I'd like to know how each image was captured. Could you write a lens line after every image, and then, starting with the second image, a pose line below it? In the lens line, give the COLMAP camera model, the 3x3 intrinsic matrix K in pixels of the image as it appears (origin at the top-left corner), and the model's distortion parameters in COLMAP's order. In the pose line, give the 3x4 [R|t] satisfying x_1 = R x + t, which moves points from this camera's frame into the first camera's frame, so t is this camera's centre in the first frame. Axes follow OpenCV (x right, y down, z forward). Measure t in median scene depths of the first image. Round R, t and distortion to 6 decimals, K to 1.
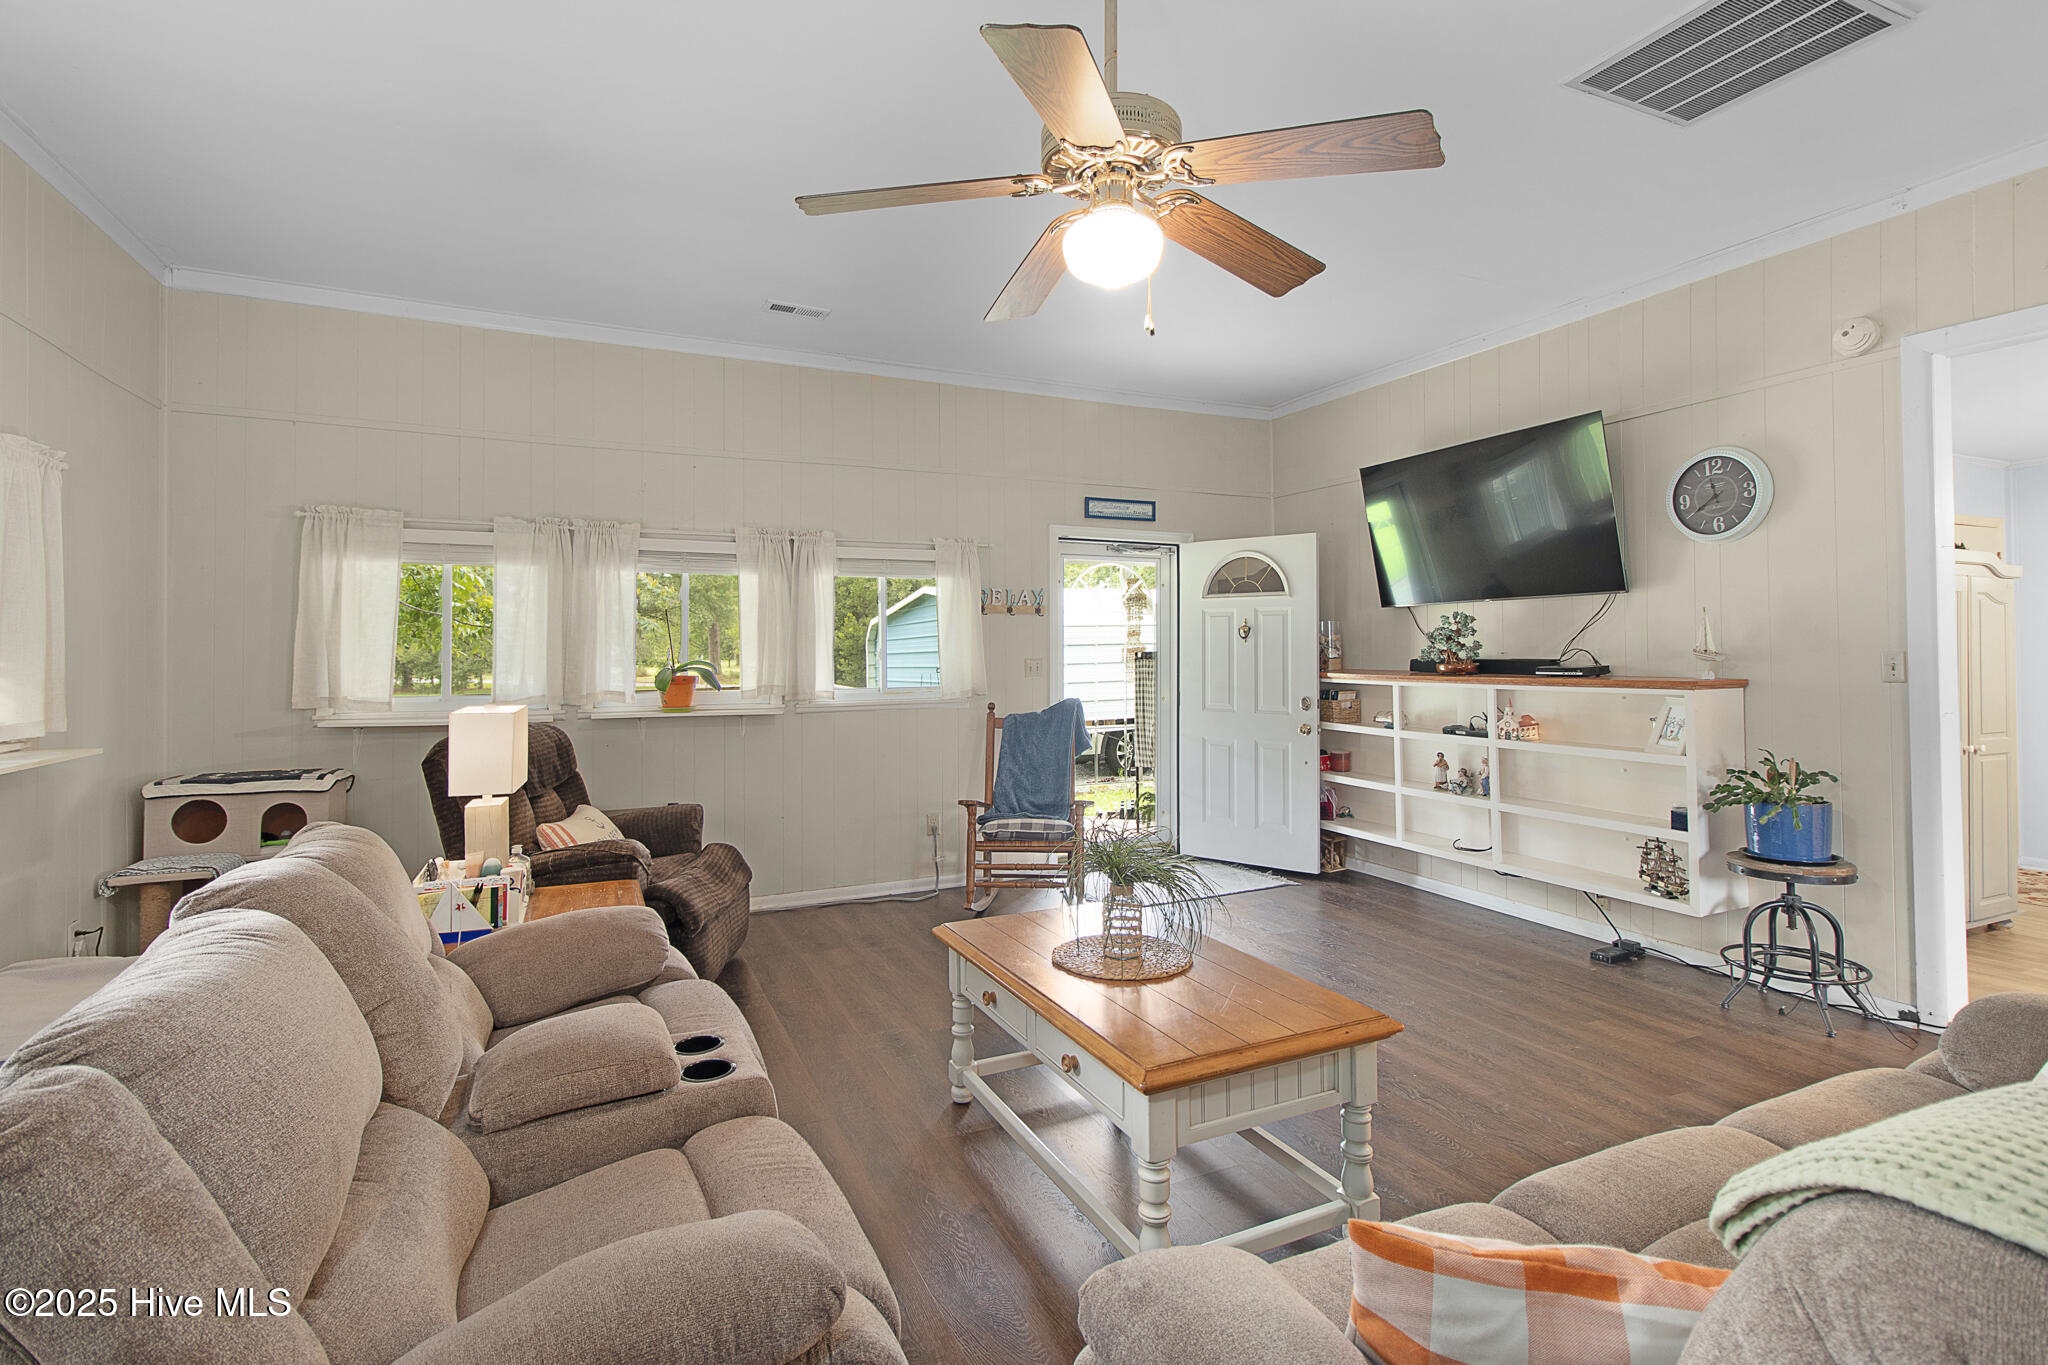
lens RADIAL K [[961.1, 0, 1028.8], [0, 961.1, 628.8], [0, 0, 1]] dist [-0.001262, -0.000417]
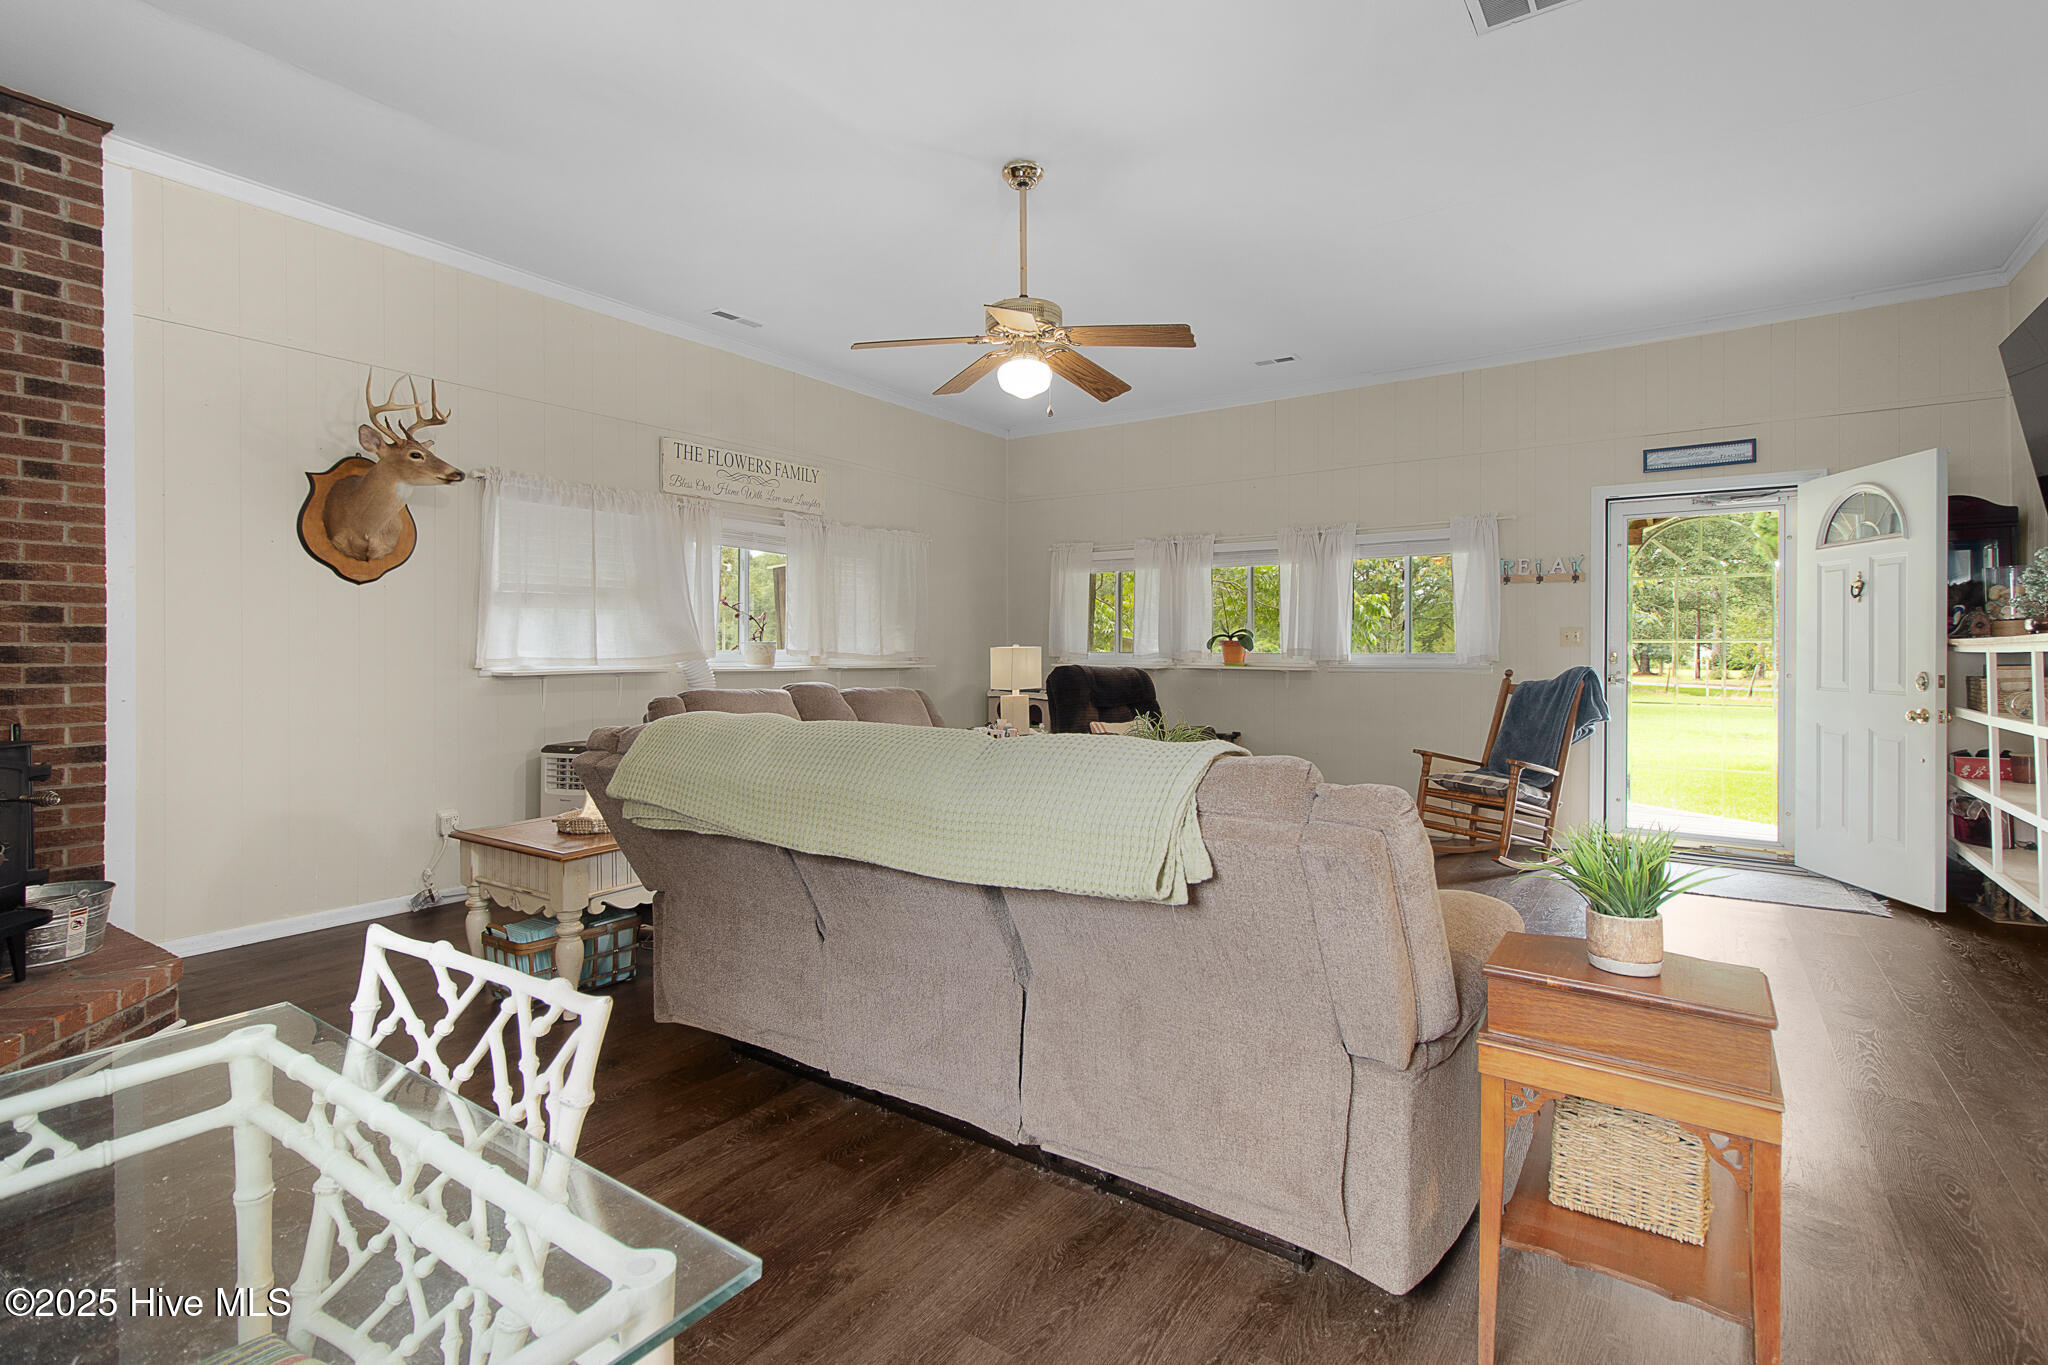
lens RADIAL K [[953.6, 0, 1014.2], [0, 953.6, 655.1], [0, 0, 1]] dist [0.001017, 0.000264]
pose [[0.505893, 0.012991, -0.862499, 0.573483], [0.020489, 0.999423, 0.027071, 0.022381], [0.862353, -0.031367, 0.505335, 0.017753]]
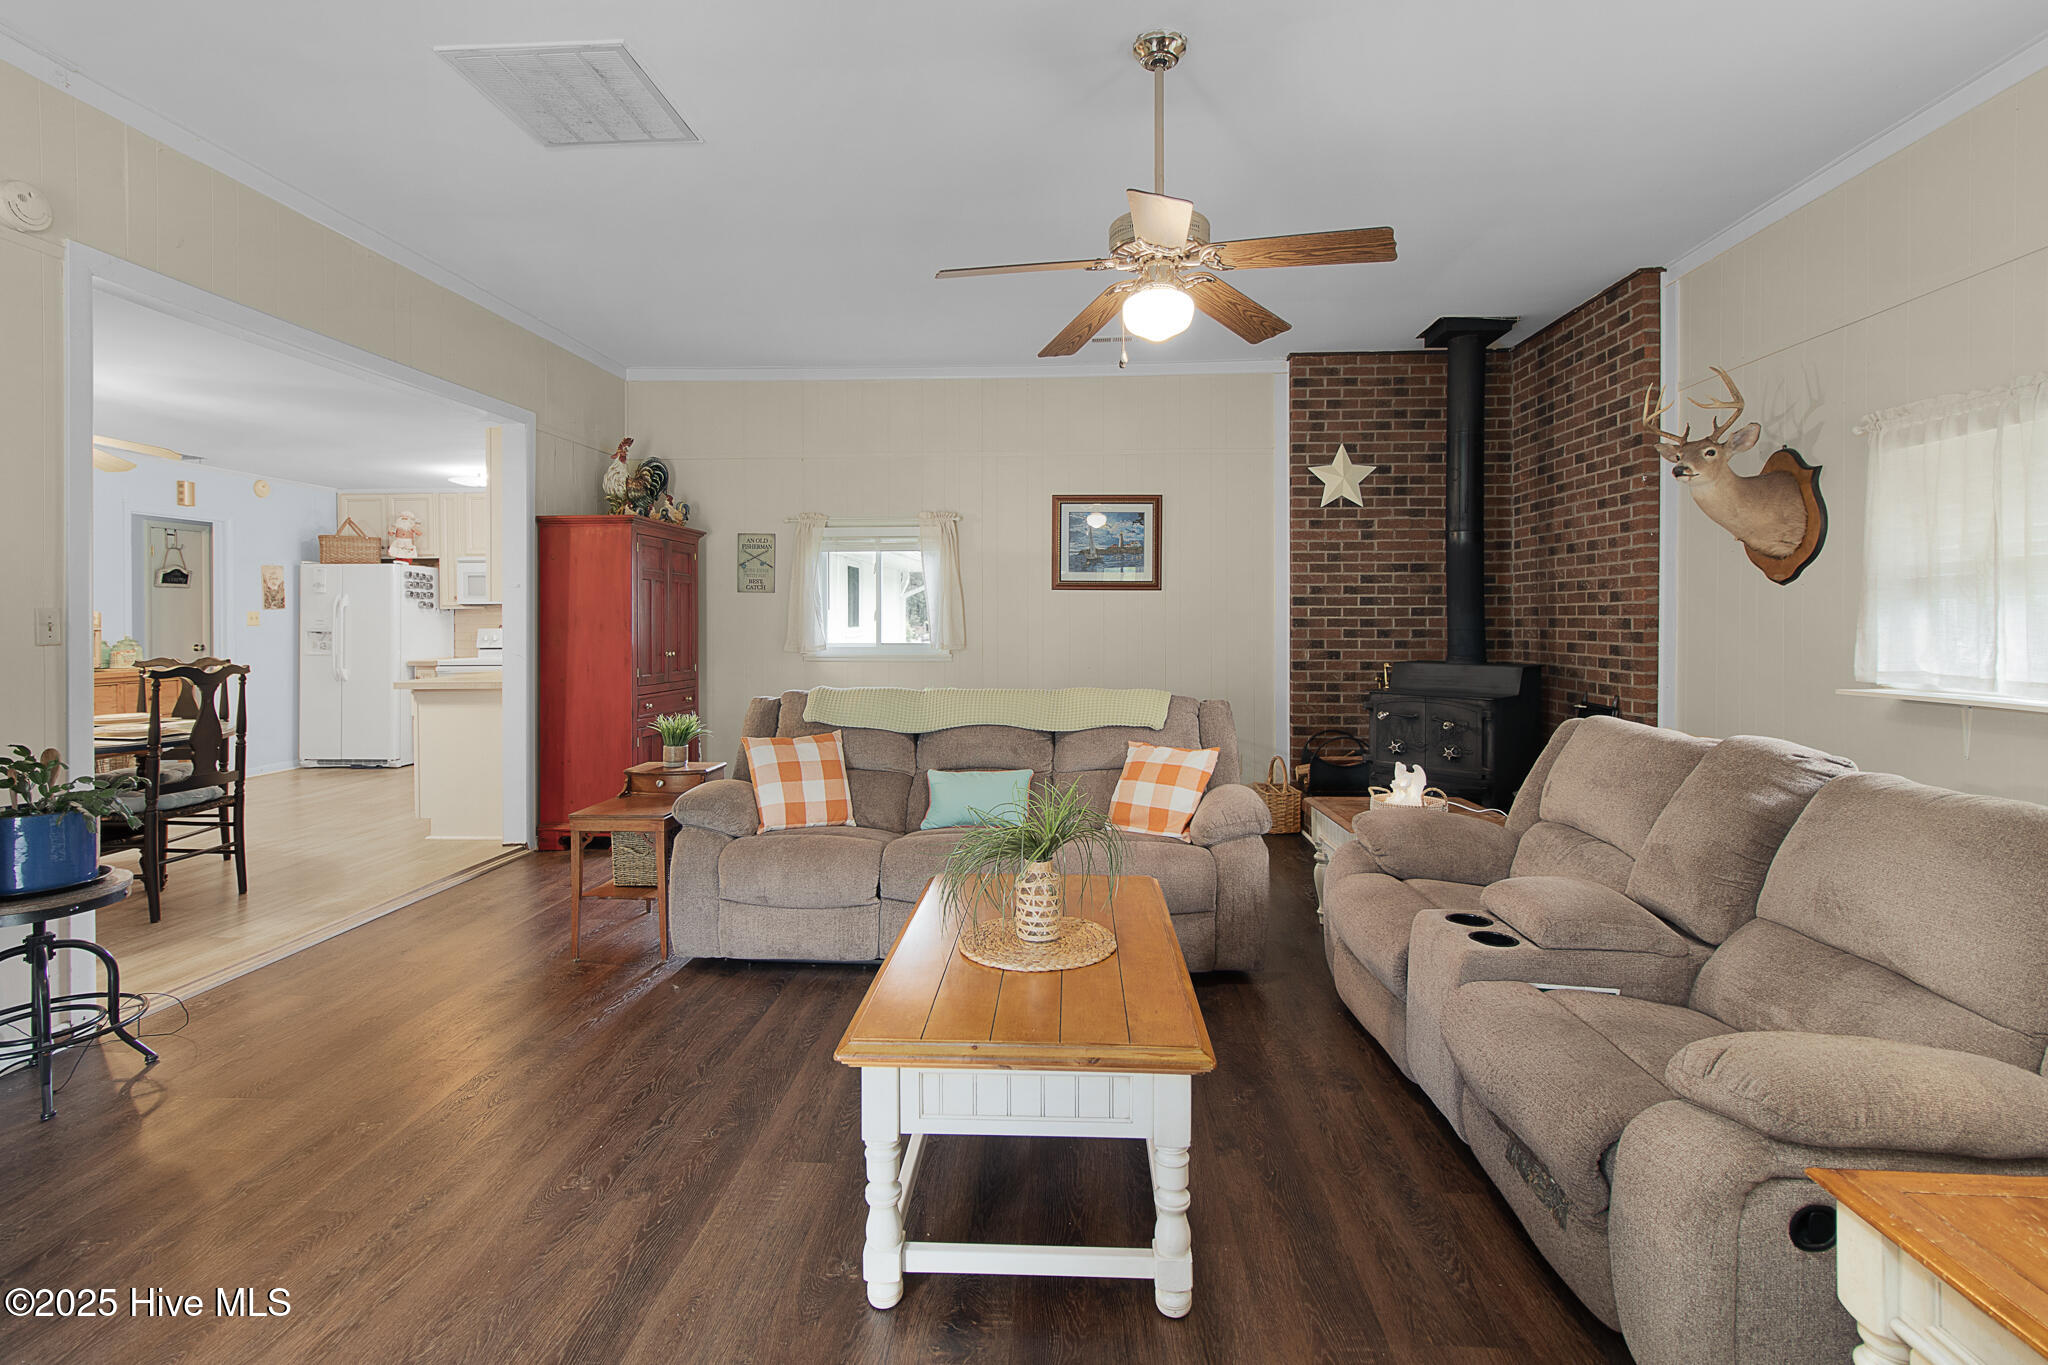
lens RADIAL K [[961.1, 0, 1028.8], [0, 961.1, 628.8], [0, 0, 1]] dist [-0.001262, -0.000417]
pose [[-0.888119, 0.007747, 0.459548, -0.121316], [-0.002896, 0.999744, -0.022451, 0.026671], [-0.459605, -0.021270, -0.887869, 0.795011]]
